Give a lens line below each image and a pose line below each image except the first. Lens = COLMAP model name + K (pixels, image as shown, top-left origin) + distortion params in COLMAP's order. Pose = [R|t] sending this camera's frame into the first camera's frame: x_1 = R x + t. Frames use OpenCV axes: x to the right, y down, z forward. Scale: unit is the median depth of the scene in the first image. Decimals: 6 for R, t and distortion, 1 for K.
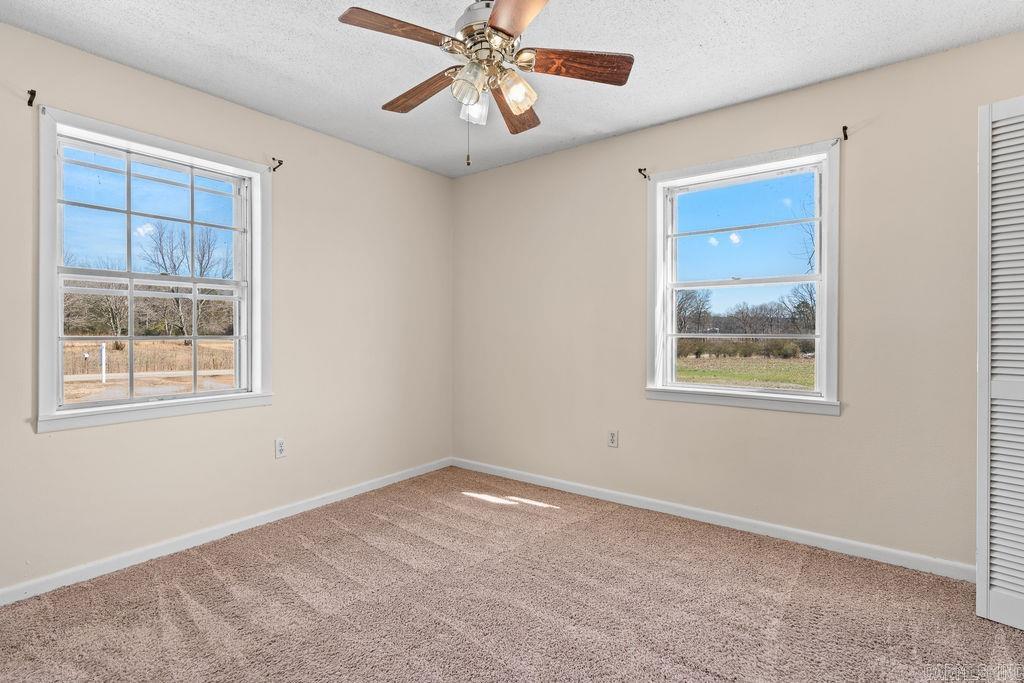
lens RADIAL K [[492.9, 0, 505.6], [0, 492.9, 335.3], [0, 0, 1]] dist [-0.005217, 0.001158]
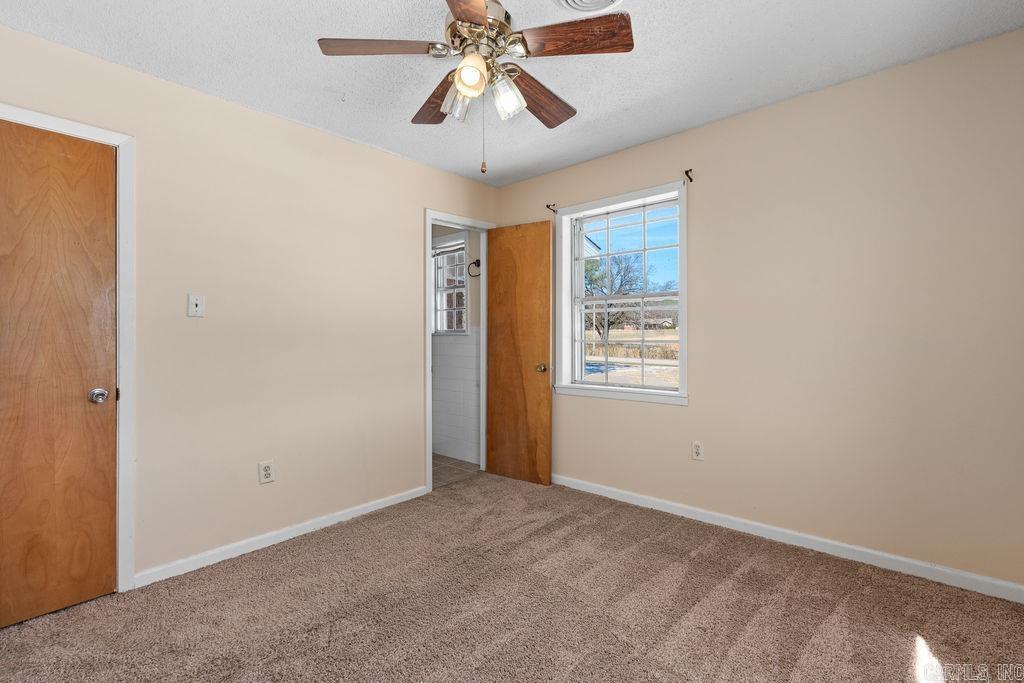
lens RADIAL K [[464.4, 0, 507.9], [0, 464.4, 343.3], [0, 0, 1]] dist [0.004771, 0.000331]
pose [[-0.092403, 0.015766, -0.995597, 0.565197], [0.001834, 0.999876, 0.015664, -0.009991], [0.995720, -0.000378, -0.092420, 0.740780]]
